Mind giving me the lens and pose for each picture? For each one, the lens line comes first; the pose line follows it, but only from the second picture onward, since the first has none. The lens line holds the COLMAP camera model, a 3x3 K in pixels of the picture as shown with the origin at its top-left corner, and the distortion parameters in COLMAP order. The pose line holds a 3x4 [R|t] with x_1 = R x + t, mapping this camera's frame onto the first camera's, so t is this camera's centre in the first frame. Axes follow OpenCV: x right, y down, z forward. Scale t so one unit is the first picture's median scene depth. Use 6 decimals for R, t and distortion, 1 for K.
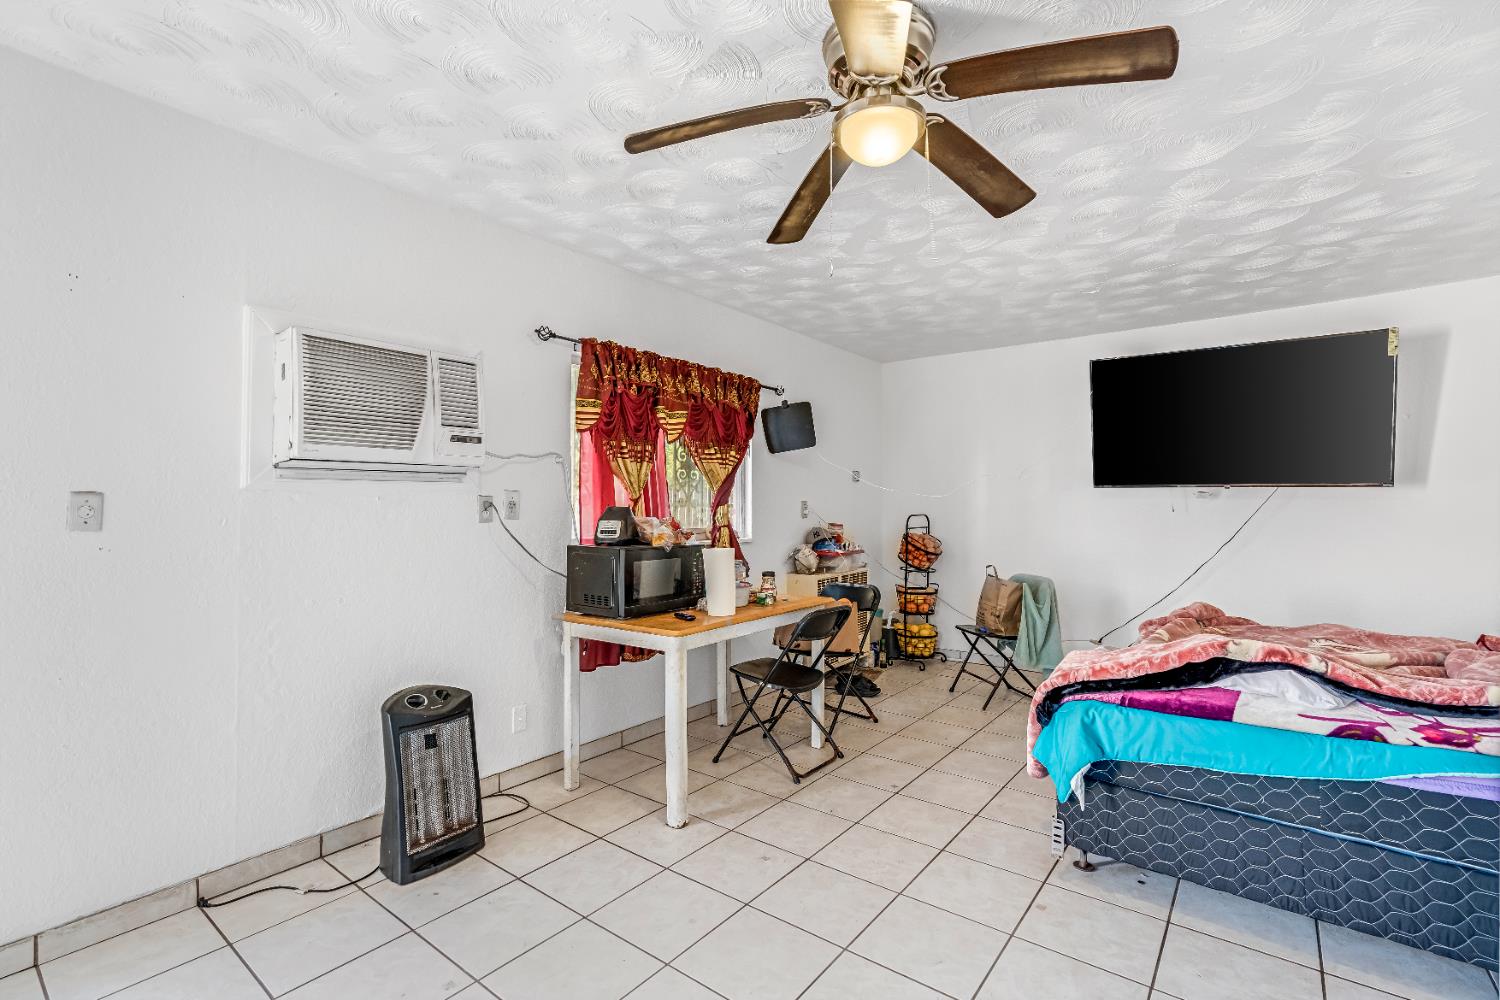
lens RADIAL K [[670.2, 0, 750.5], [0, 670.2, 497.1], [0, 0, 1]] dist [-0.008780, 0.002065]
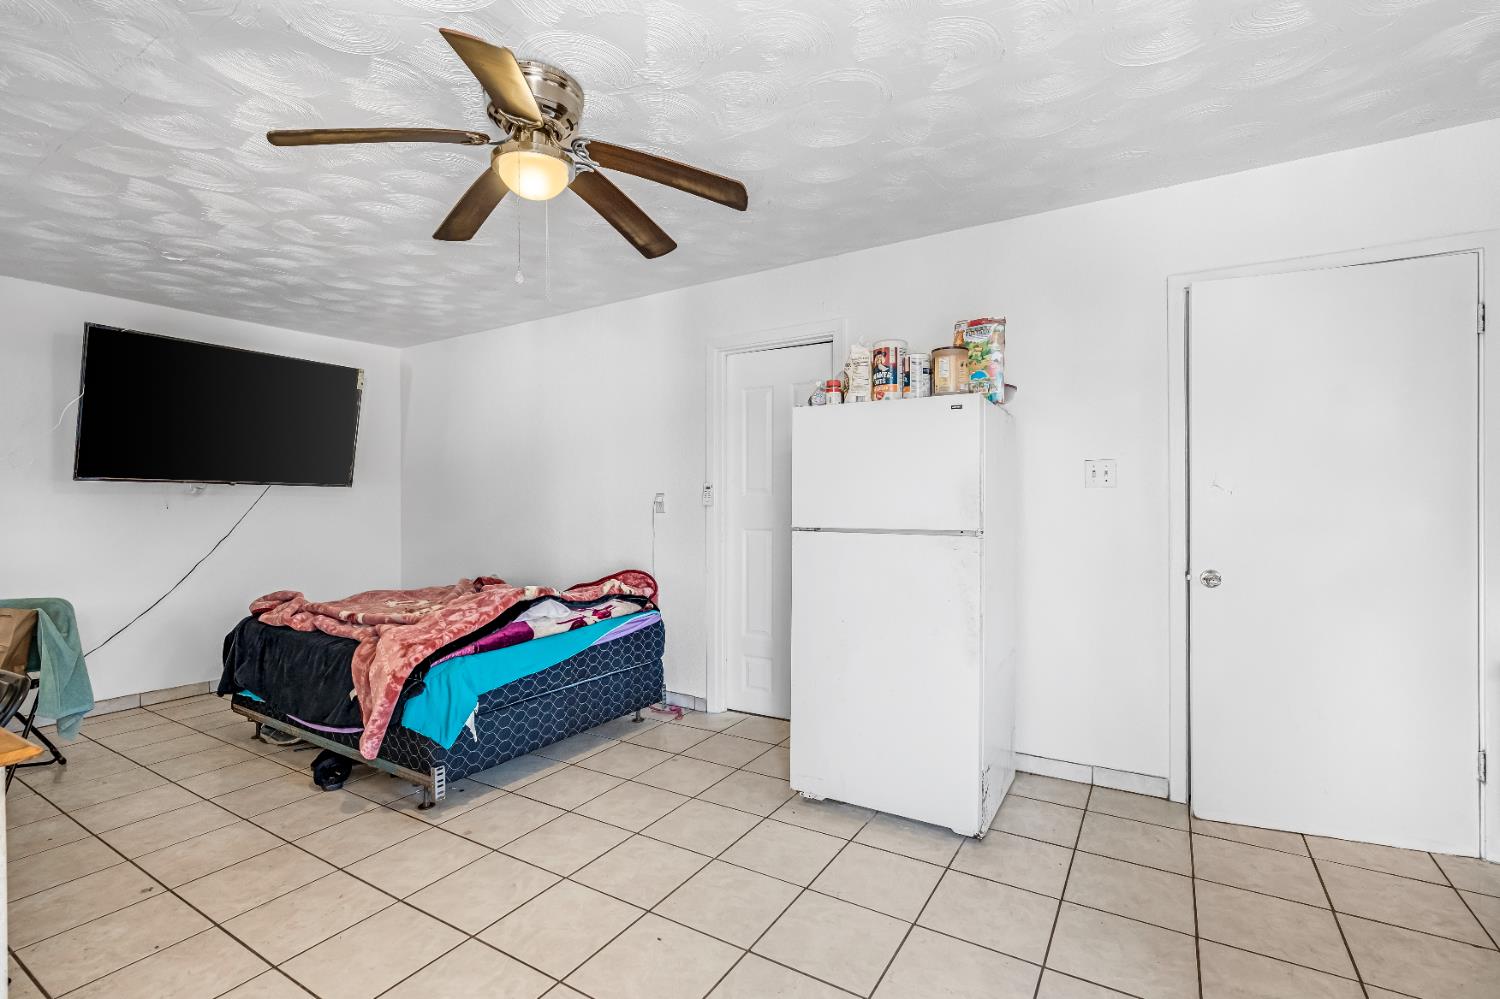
lens RADIAL K [[670.2, 0, 752.4], [0, 670.2, 501.9], [0, 0, 1]] dist [-0.008780, 0.002065]
pose [[-0.098970, -0.003376, 0.995085, -0.801152], [-0.004414, 0.999986, 0.002954, 0.012083], [-0.995081, -0.004100, -0.098983, 0.603580]]
